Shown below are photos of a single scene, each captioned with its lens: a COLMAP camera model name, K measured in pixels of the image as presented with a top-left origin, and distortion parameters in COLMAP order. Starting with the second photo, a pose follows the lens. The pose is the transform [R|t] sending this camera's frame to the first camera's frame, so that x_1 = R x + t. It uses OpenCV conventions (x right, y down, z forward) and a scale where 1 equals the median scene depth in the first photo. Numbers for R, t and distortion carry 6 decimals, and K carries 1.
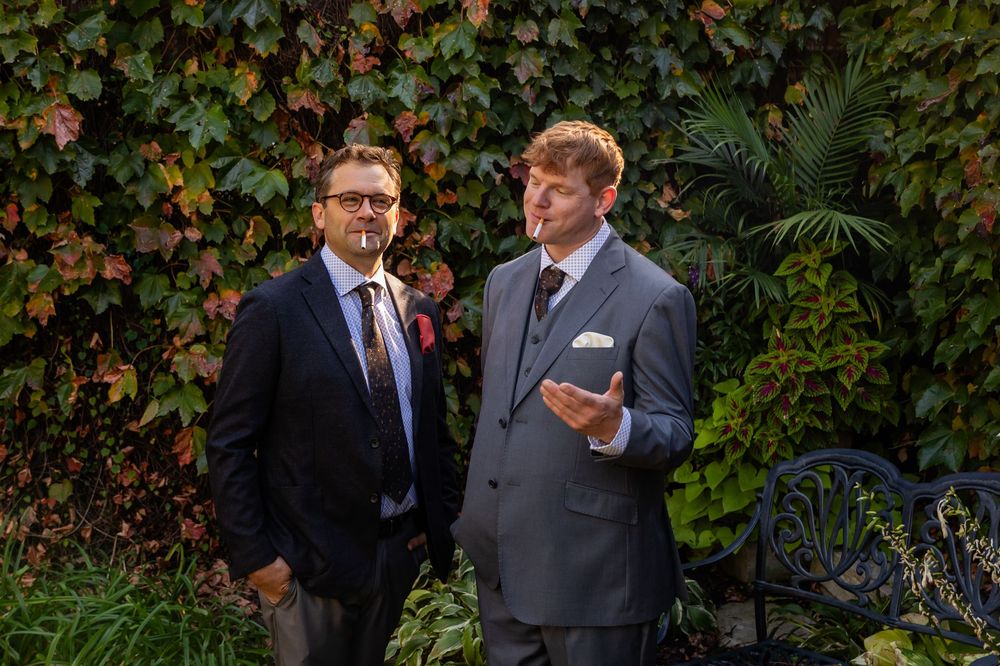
lens RADIAL K [[1344.1, 0, 517.0], [0, 1344.1, 237.4], [0, 0, 1]] dist [0.000943, -0.017705]
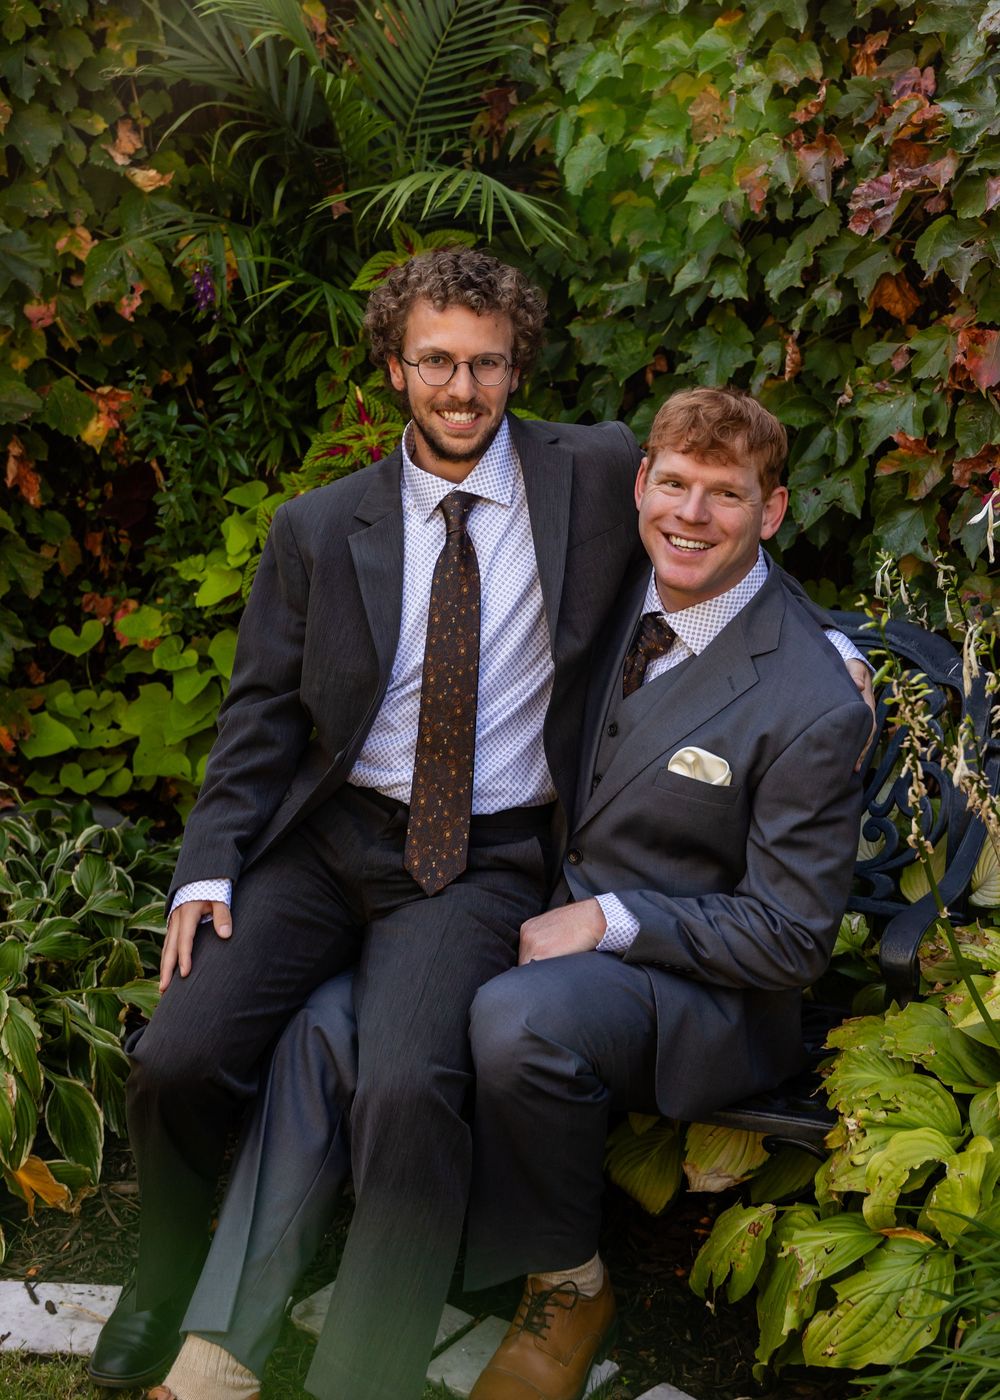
lens RADIAL K [[2066.0, 0, 519.5], [0, 2066.0, 577.9], [0, 0, 1]] dist [-0.001150, -0.008215]
pose [[0.898281, -0.018760, 0.439020, -0.119788], [-0.030572, 0.993999, 0.105029, 0.053807], [-0.438356, -0.107767, 0.892317, 0.195446]]
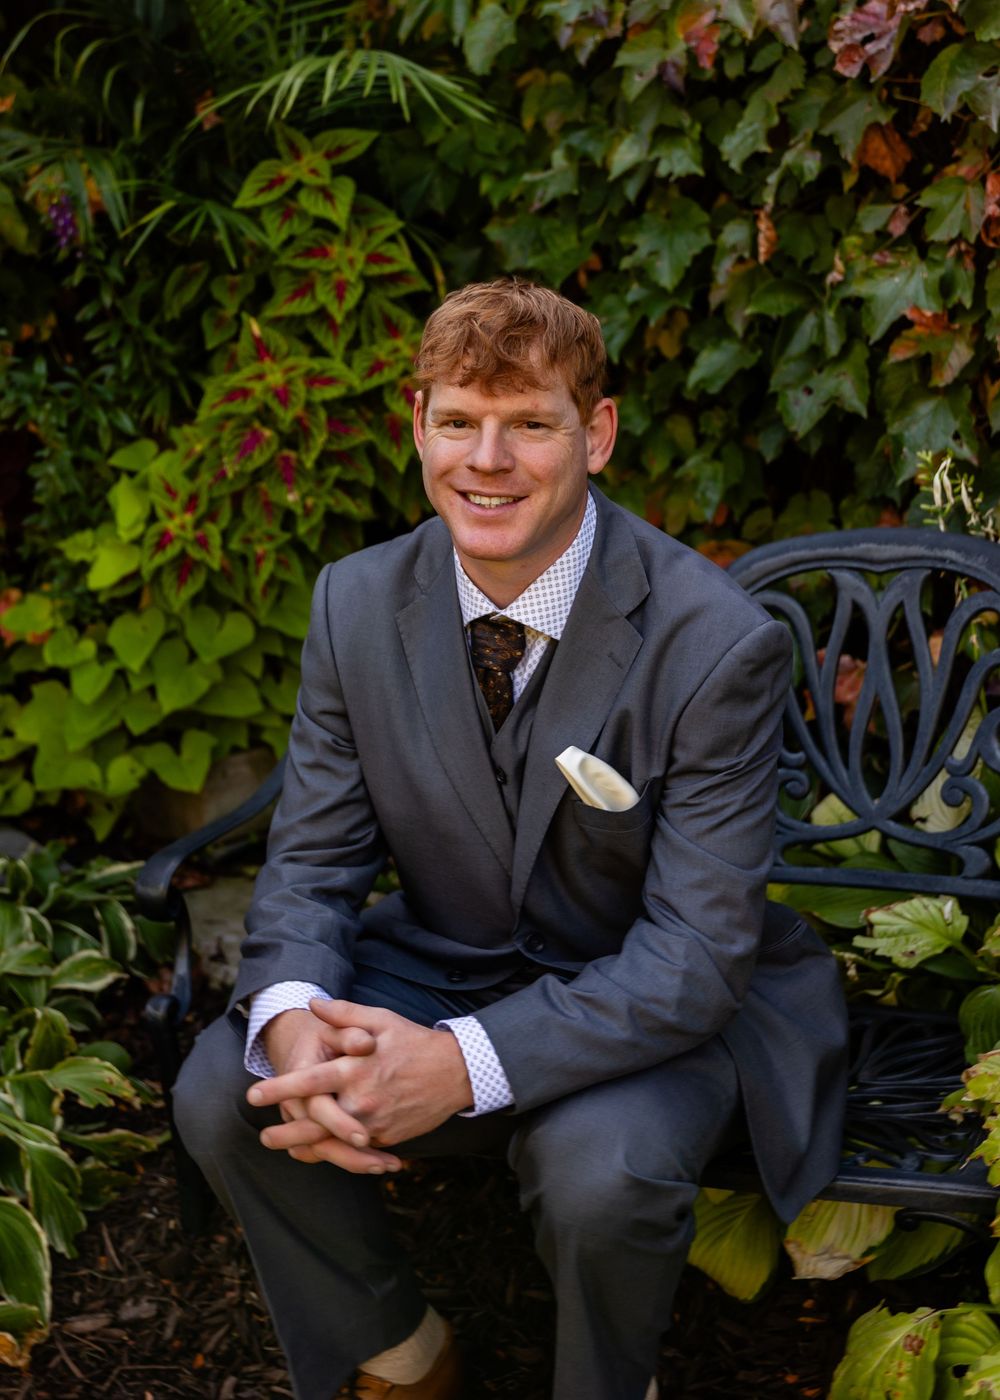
lens RADIAL K [[1954.1, 0, 389.0], [0, 1954.1, 536.7], [0, 0, 1]] dist [-0.003646, -0.018895]
pose [[0.887130, -0.107860, 0.448740, -0.081712], [0.061379, 0.991243, 0.116915, 0.065115], [-0.457421, -0.076176, 0.885982, 0.347530]]
